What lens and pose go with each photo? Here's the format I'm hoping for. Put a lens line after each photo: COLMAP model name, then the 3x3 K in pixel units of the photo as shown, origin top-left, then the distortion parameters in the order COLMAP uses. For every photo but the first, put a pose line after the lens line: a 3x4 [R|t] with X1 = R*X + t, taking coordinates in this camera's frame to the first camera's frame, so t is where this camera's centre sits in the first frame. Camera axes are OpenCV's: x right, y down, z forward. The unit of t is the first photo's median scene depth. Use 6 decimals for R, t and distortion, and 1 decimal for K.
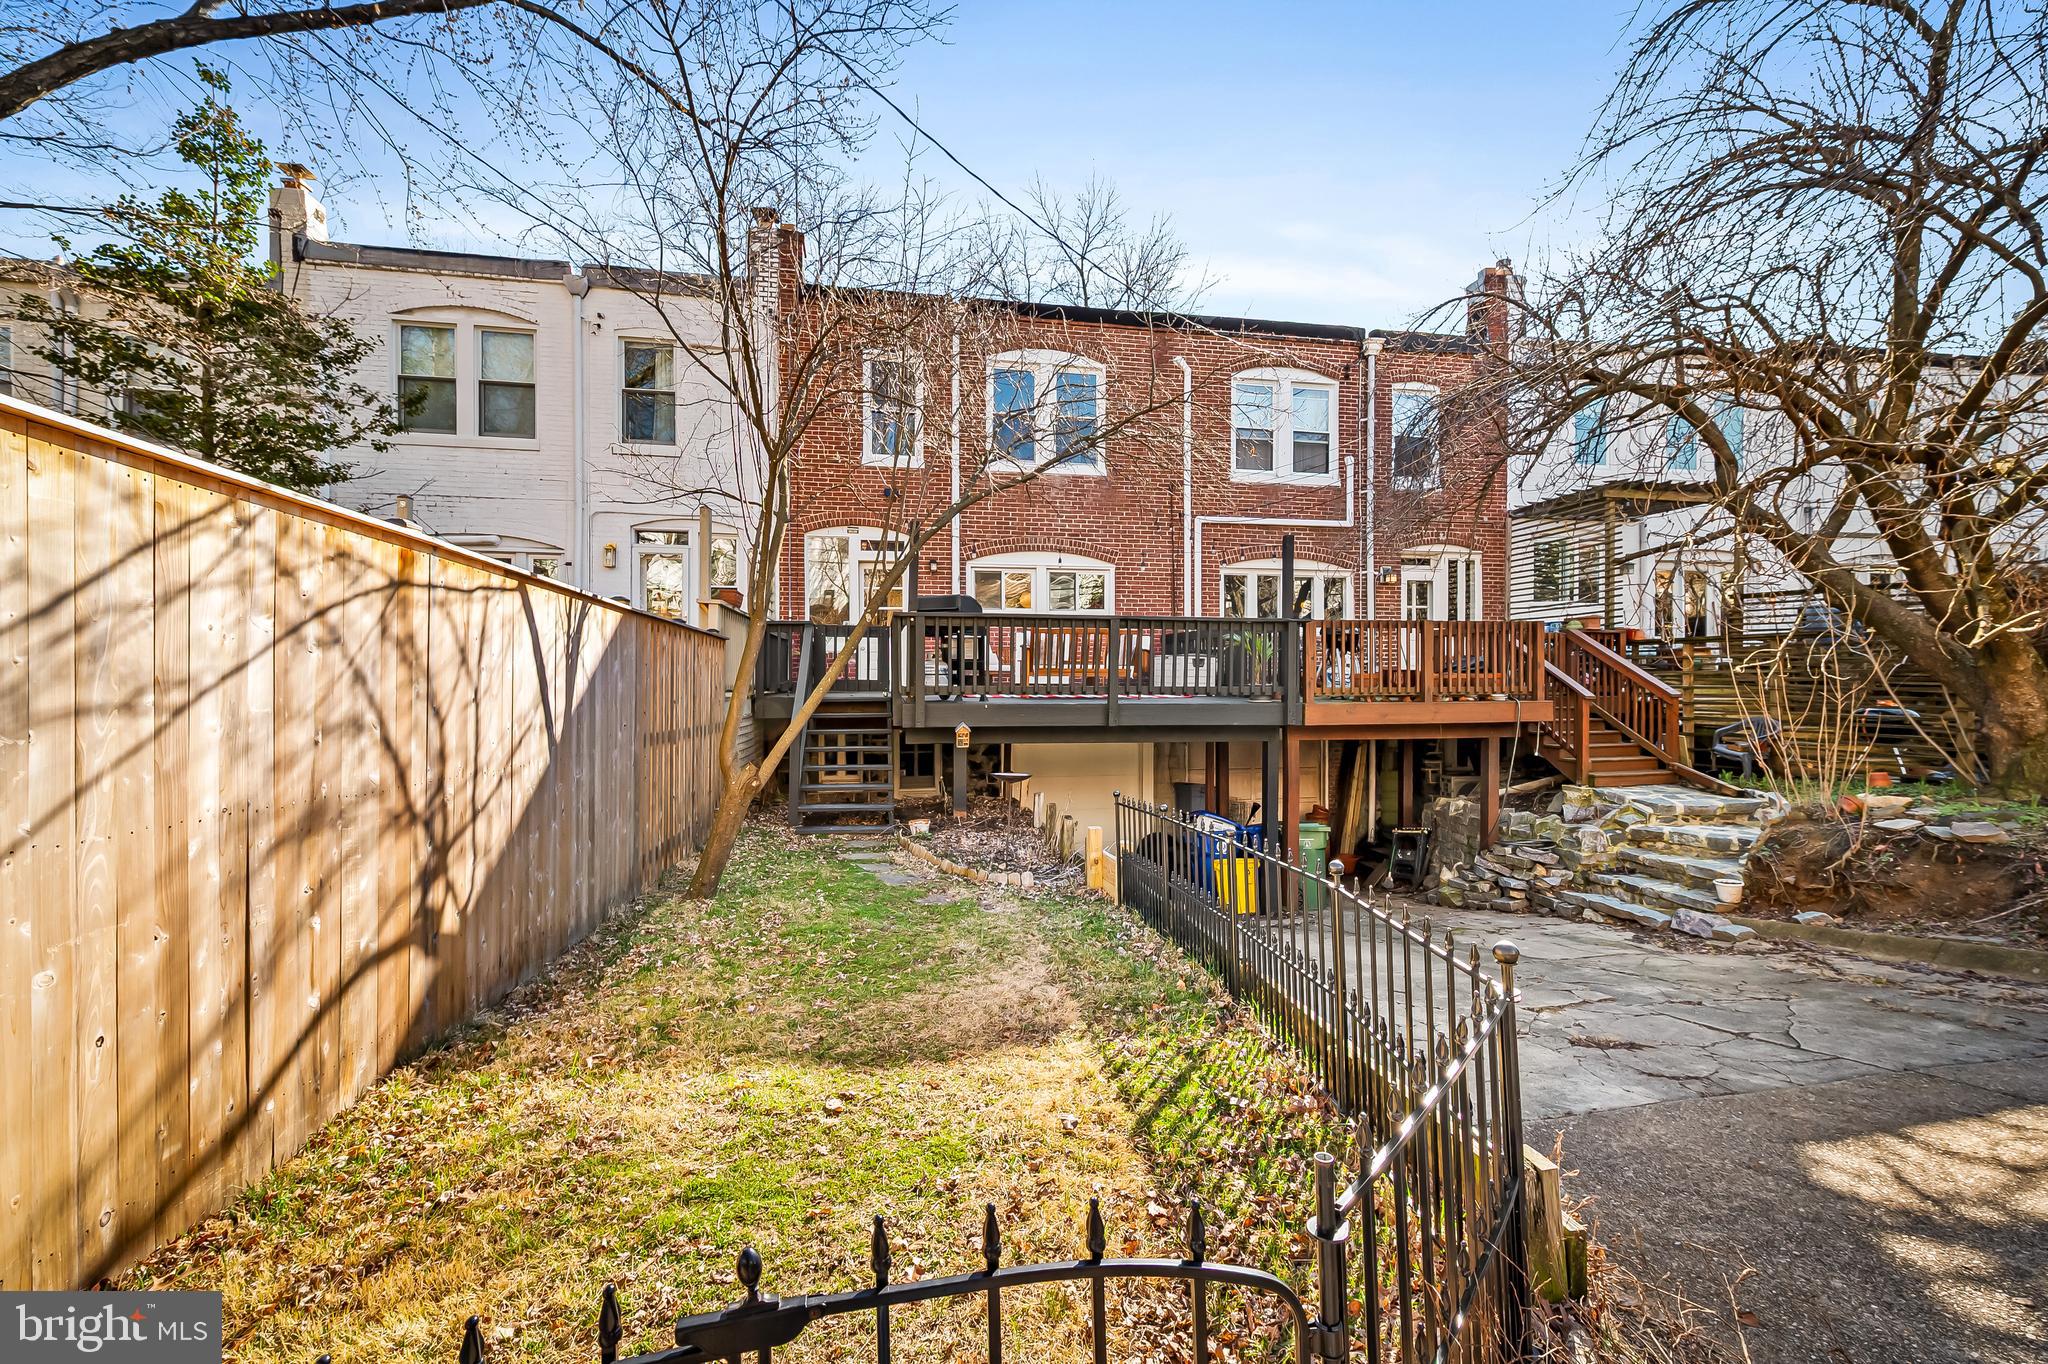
lens RADIAL K [[806.4, 0, 1020.3], [0, 806.4, 666.0], [0, 0, 1]] dist [0.005057, -0.000012]
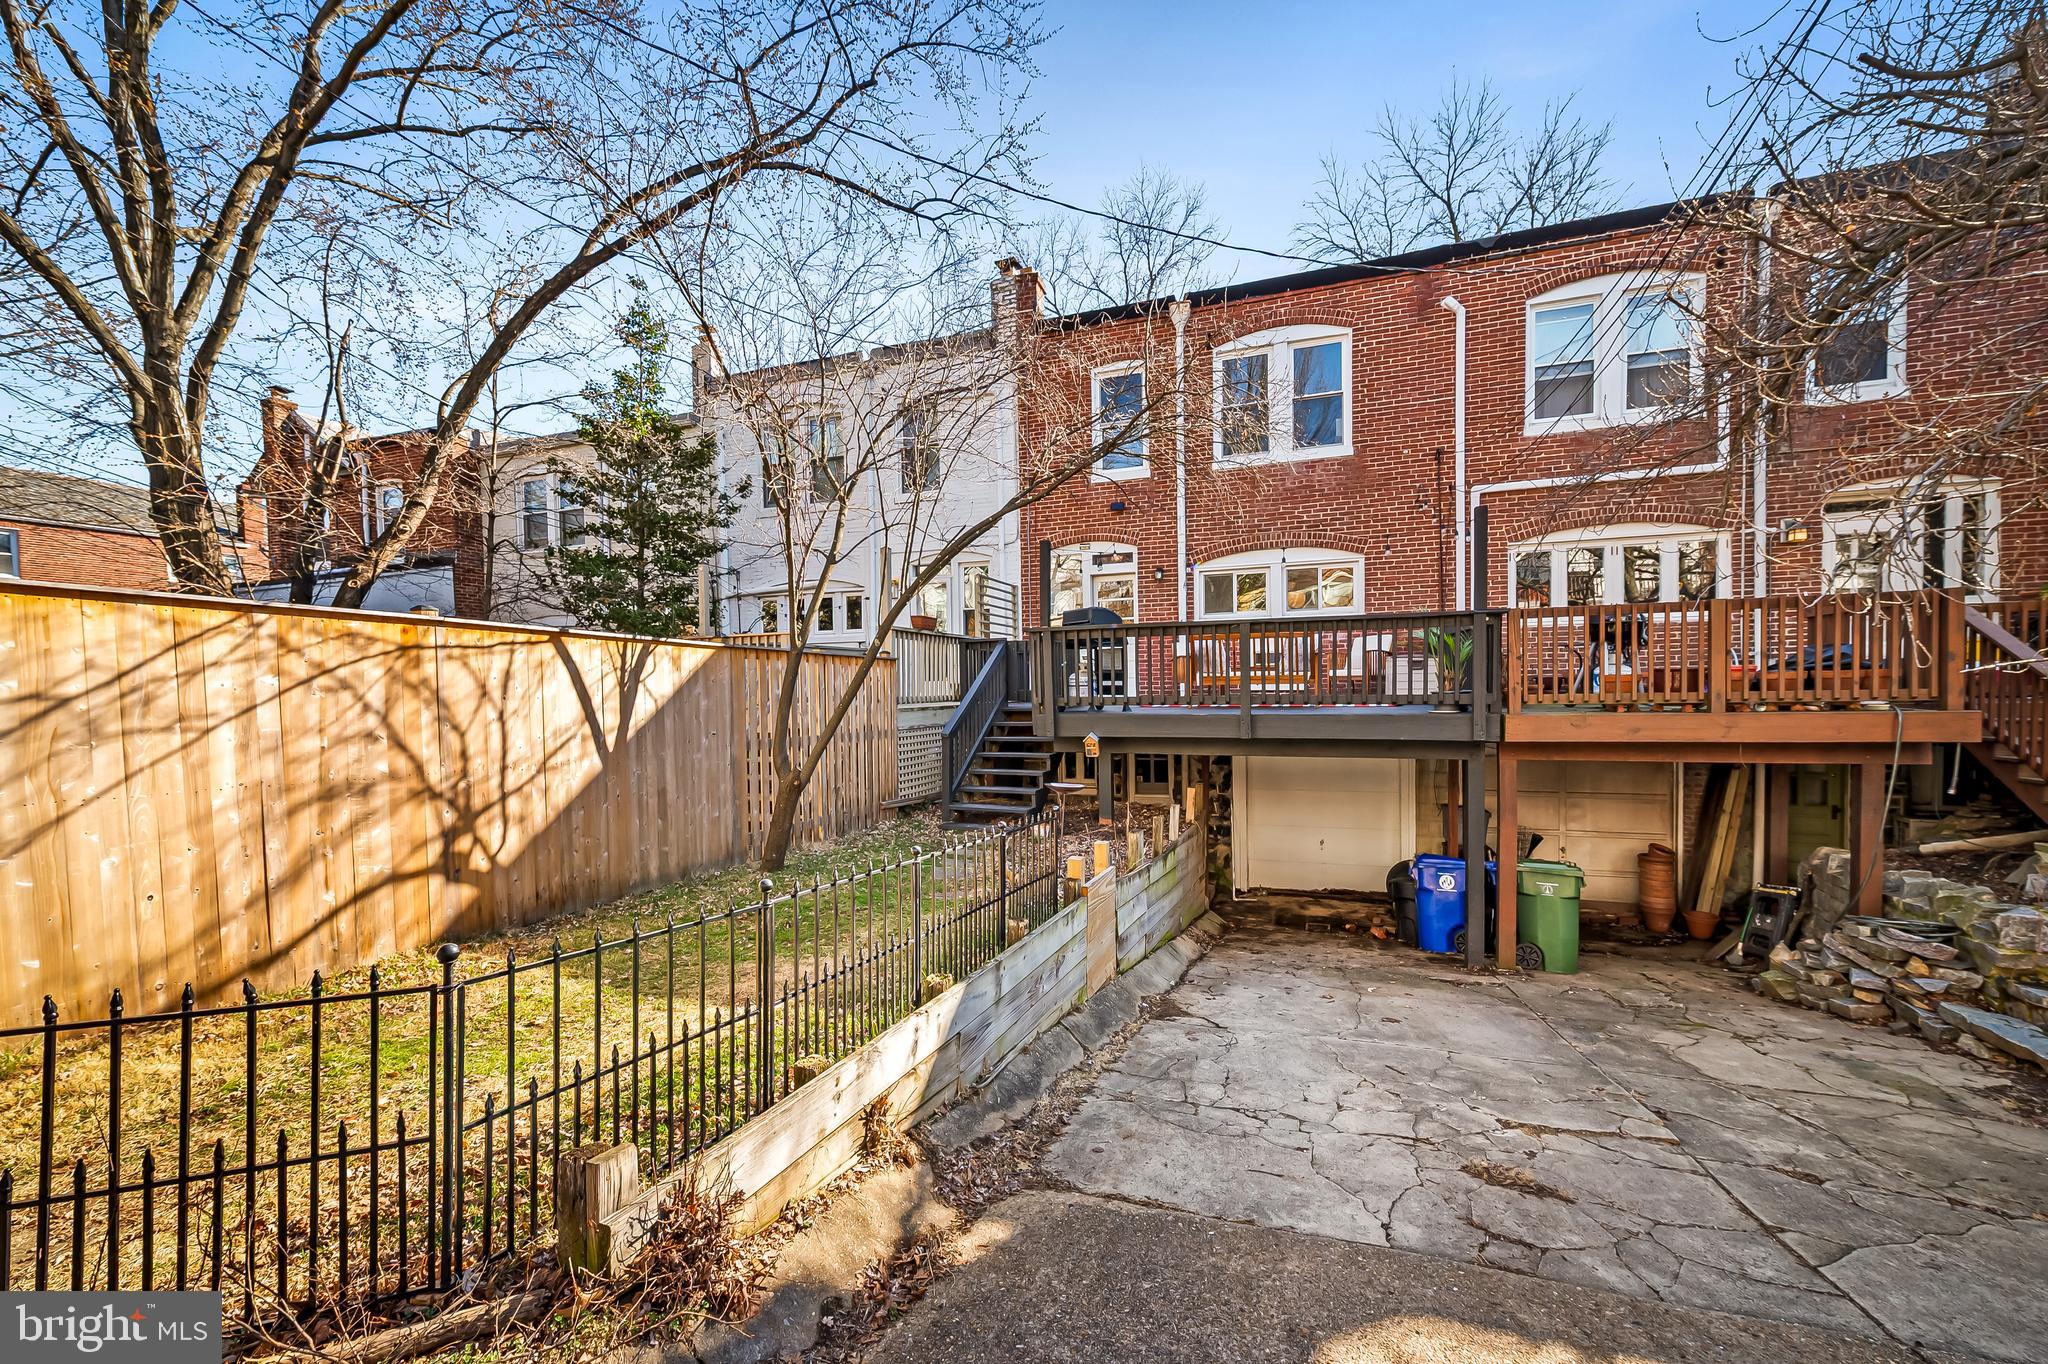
lens RADIAL K [[801.8, 0, 1024.3], [0, 801.8, 693.3], [0, 0, 1]] dist [0.006051, -0.000173]
pose [[0.868965, -0.010809, -0.494756, 0.320328], [0.025827, 0.999390, 0.023527, -0.005661], [0.494200, -0.033222, 0.868713, 0.066206]]
